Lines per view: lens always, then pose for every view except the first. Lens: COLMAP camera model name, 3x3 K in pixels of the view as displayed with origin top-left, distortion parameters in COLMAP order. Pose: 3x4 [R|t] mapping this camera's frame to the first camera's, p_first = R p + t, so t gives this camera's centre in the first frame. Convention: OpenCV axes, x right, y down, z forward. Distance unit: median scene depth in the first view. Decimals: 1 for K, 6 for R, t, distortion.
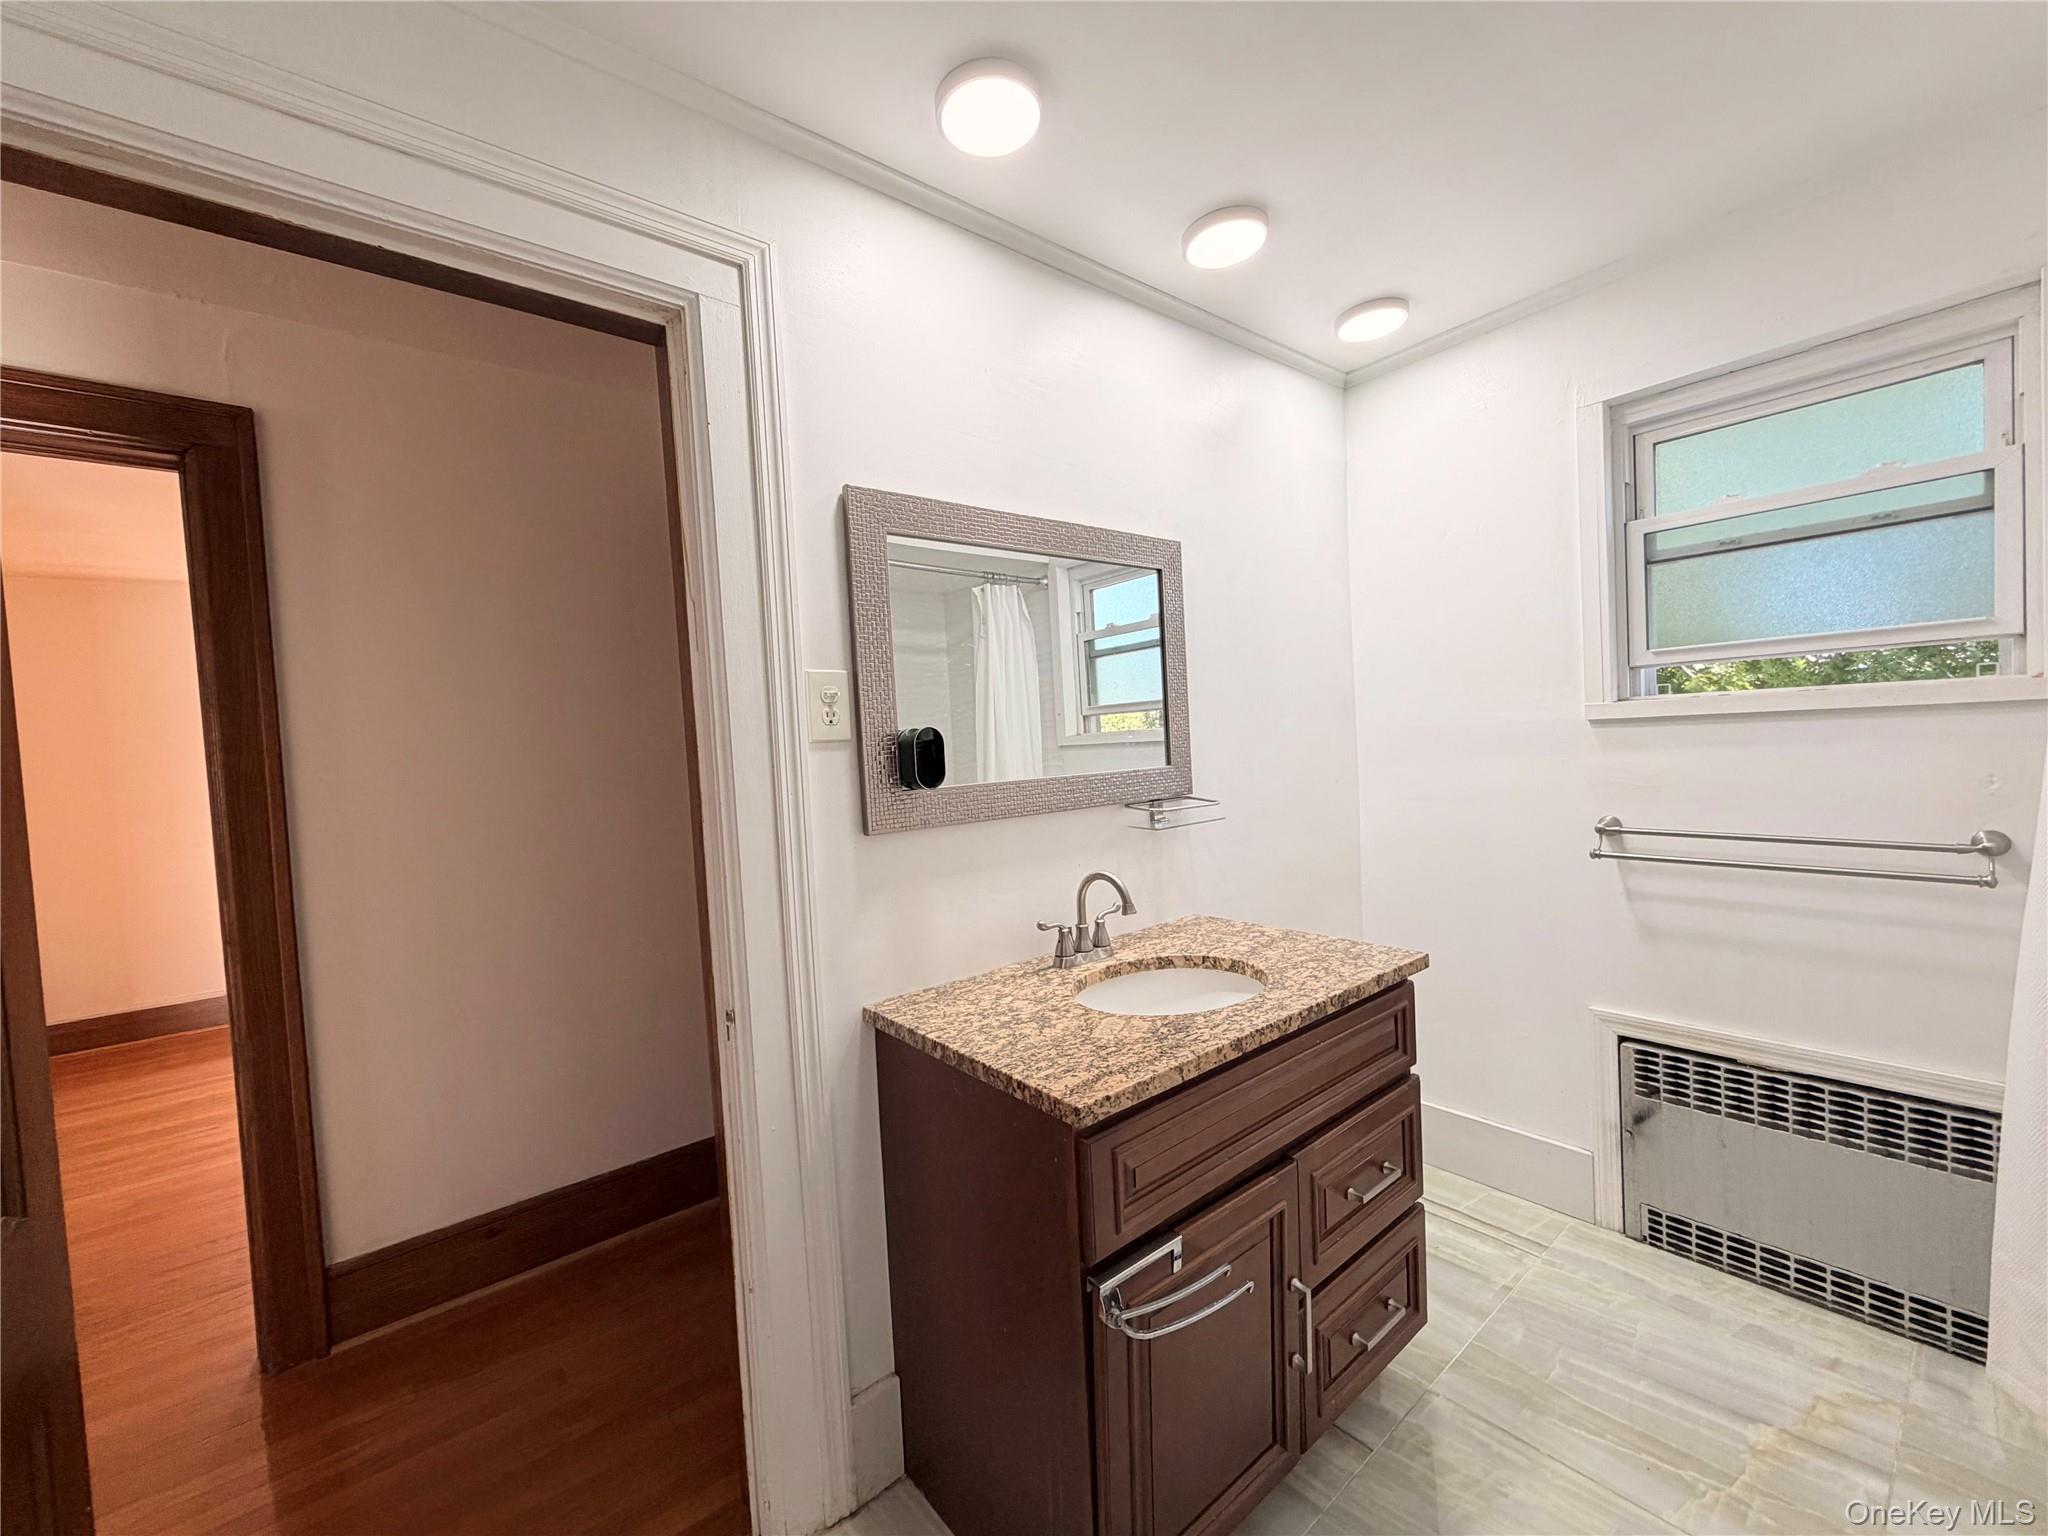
lens RADIAL K [[817.3, 0, 1020.7], [0, 817.3, 772.0], [0, 0, 1]] dist [-0.000784, -0.000125]
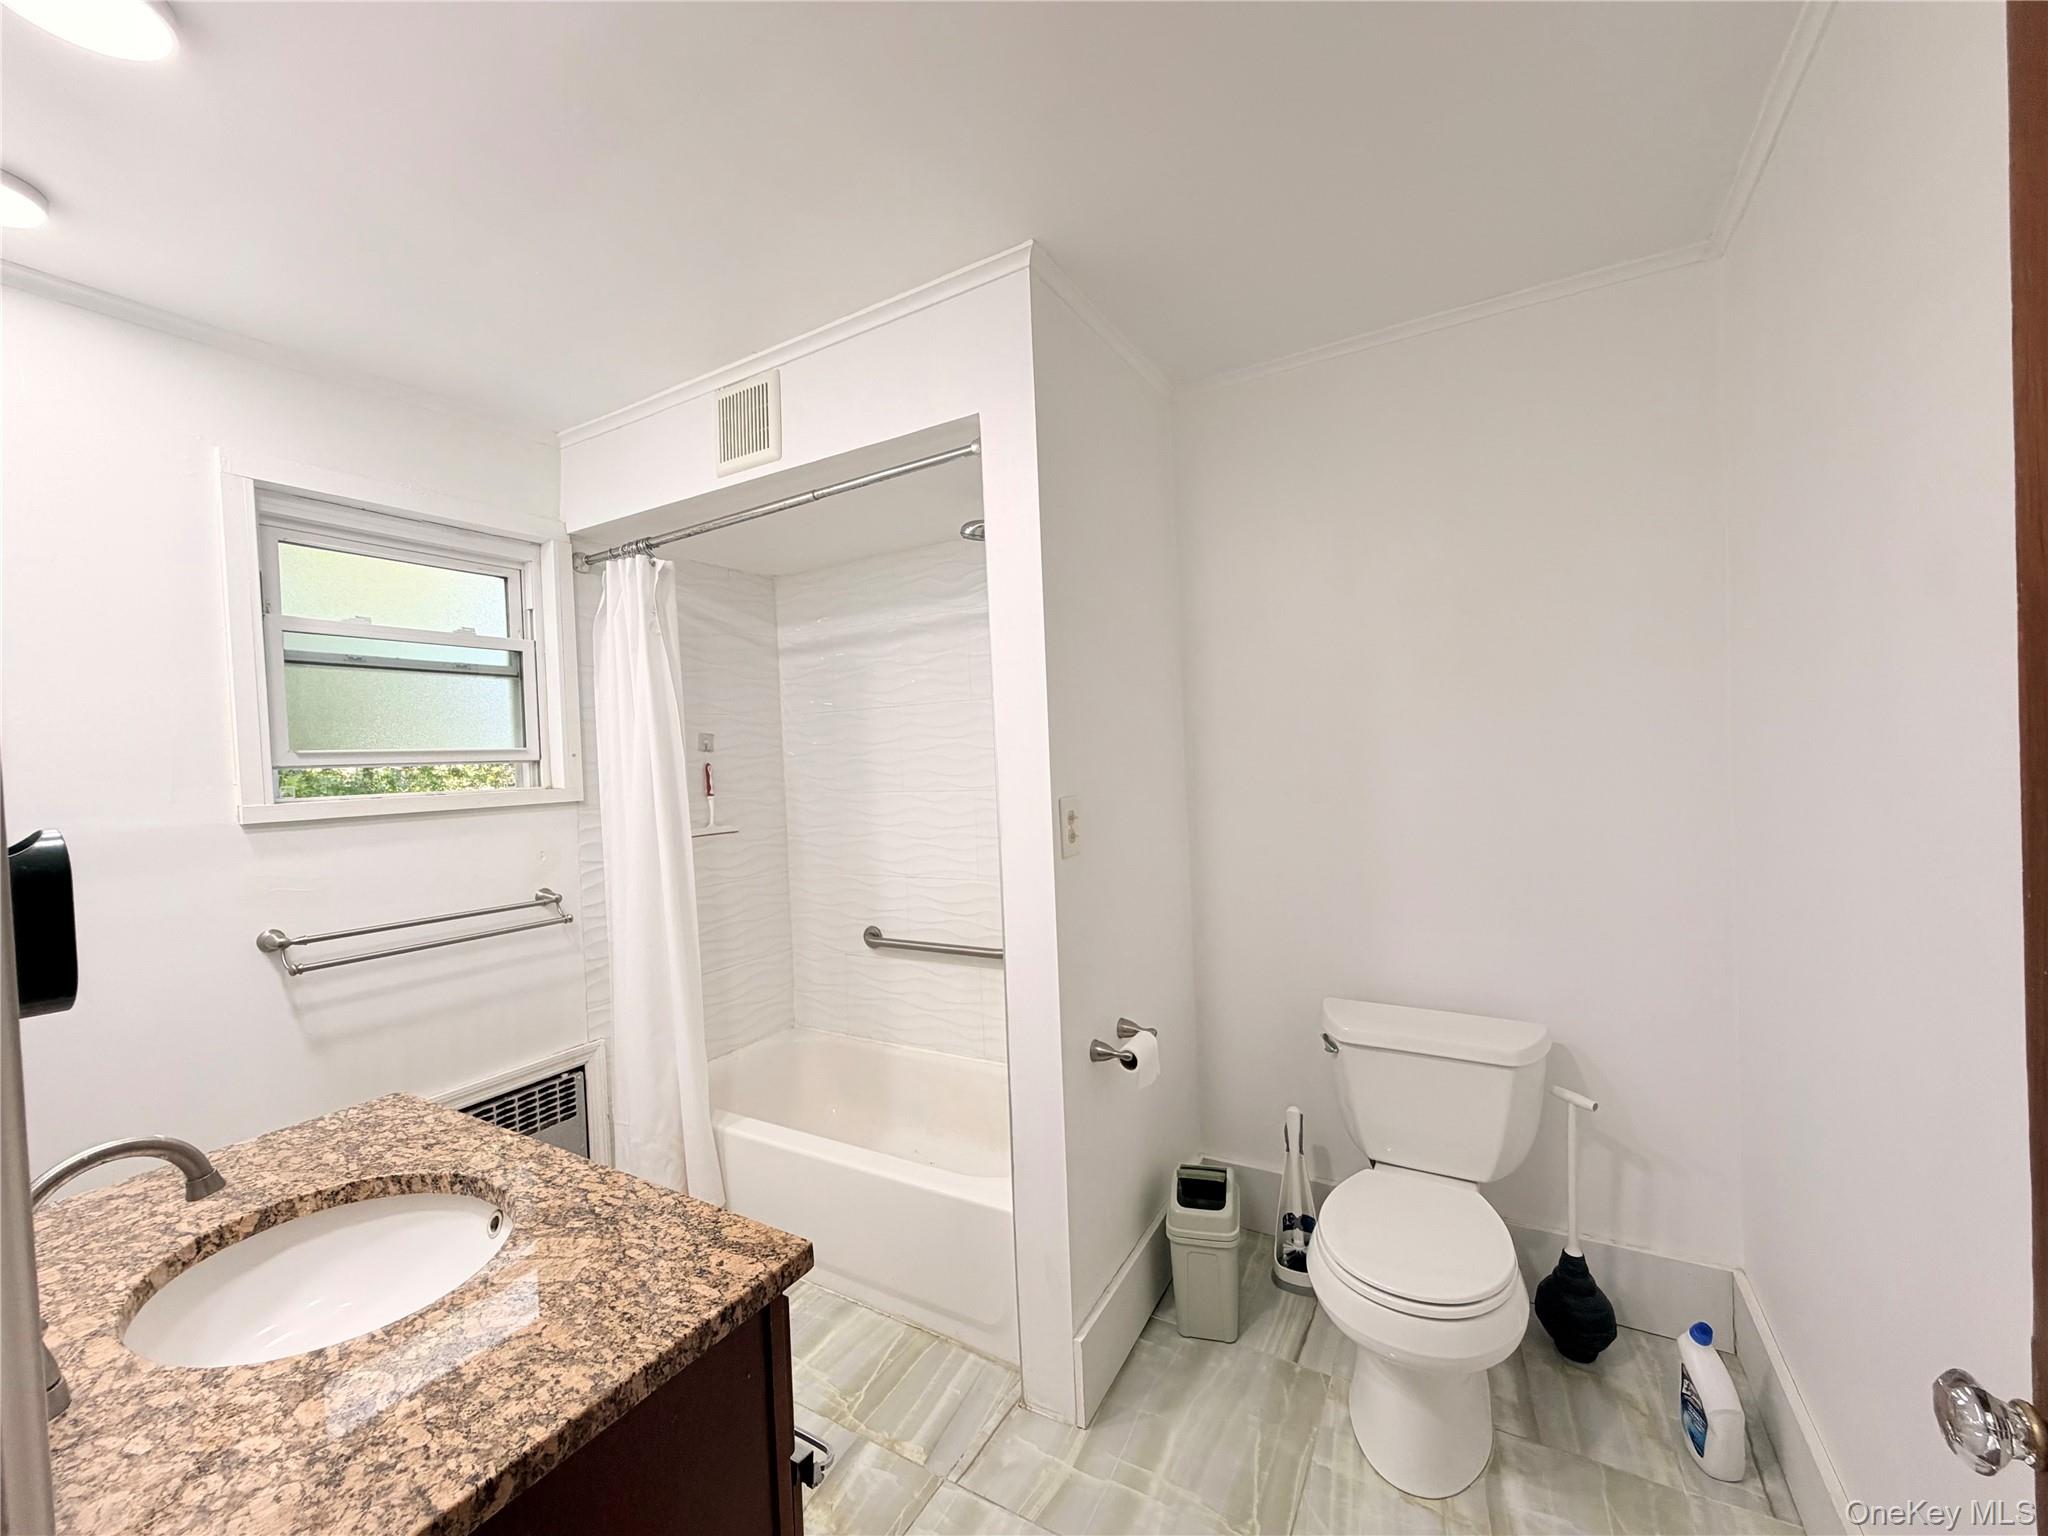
lens RADIAL K [[817.3, 0, 1017.8], [0, 817.3, 773.6], [0, 0, 1]] dist [-0.000784, -0.000125]
pose [[-0.349728, 0.049227, 0.935557, -0.545863], [0.095678, 0.995274, -0.016603, -0.031273], [-0.931953, 0.083706, -0.352785, 0.692231]]
